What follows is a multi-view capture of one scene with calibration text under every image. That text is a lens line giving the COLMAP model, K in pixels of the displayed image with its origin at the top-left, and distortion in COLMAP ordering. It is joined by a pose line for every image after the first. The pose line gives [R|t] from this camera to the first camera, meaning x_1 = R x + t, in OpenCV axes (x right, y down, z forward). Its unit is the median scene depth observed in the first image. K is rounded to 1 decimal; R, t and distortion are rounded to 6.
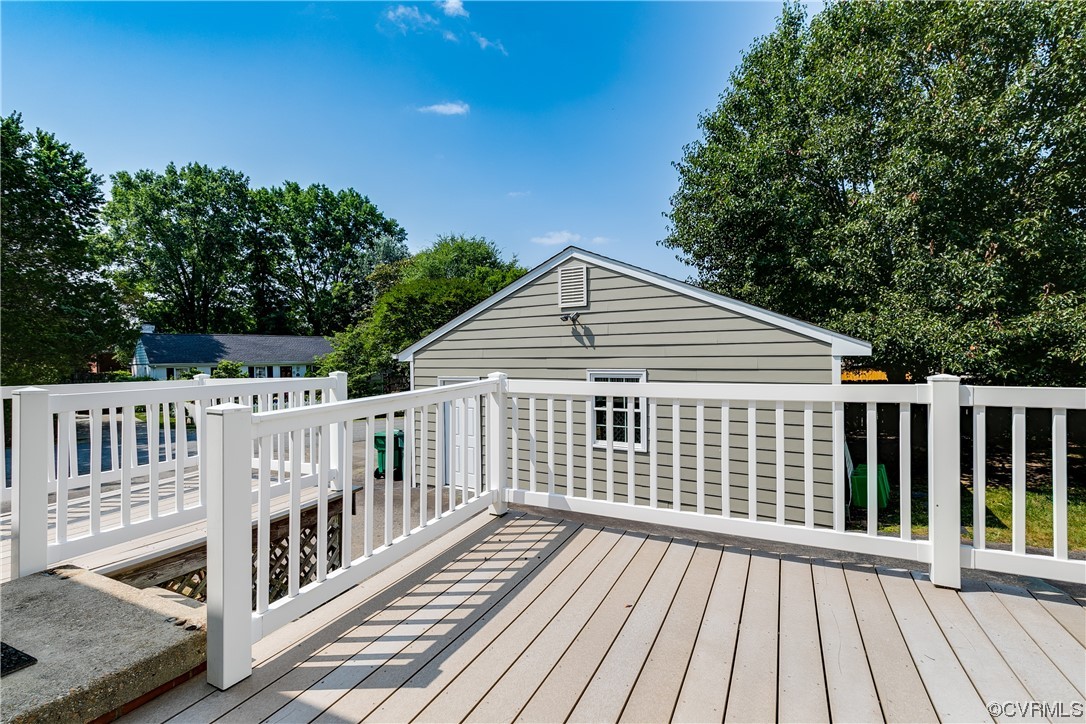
lens RADIAL K [[496.3, 0, 546.3], [0, 496.3, 367.0], [0, 0, 1]] dist [0.003433, -0.000796]
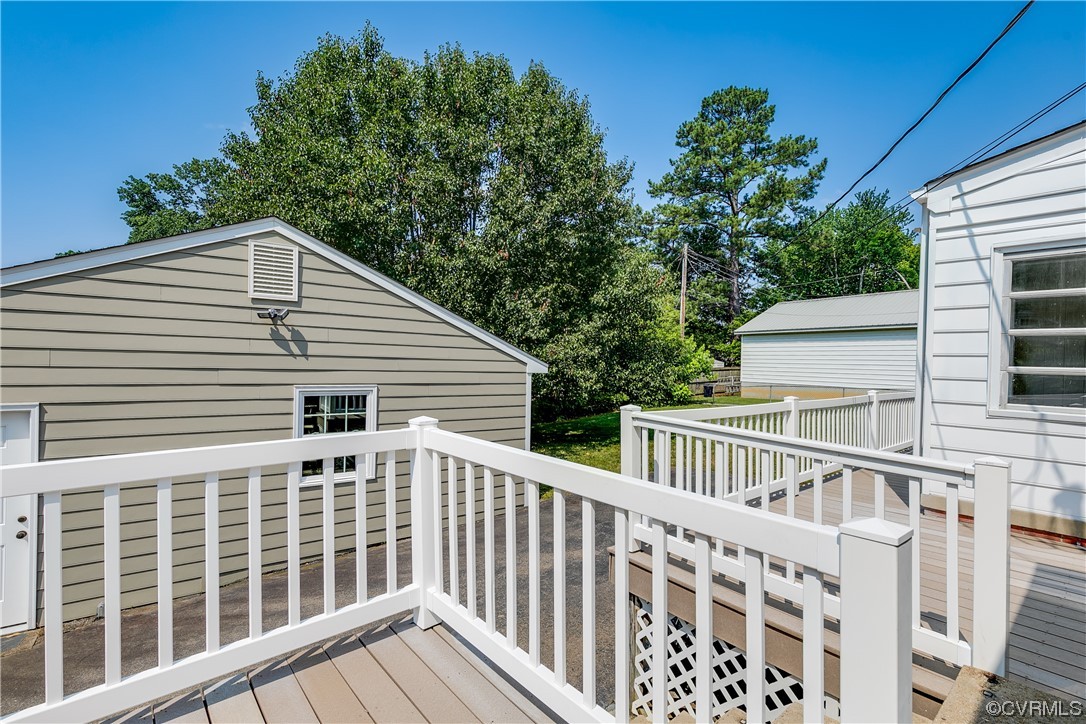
lens RADIAL K [[496.3, 0, 546.3], [0, 496.3, 367.0], [0, 0, 1]] dist [0.003433, -0.000796]
pose [[0.393227, 0.016613, 0.919291, -0.463438], [-0.007094, 0.999862, -0.015035, -0.014862], [-0.919414, -0.000609, 0.393291, 0.351571]]
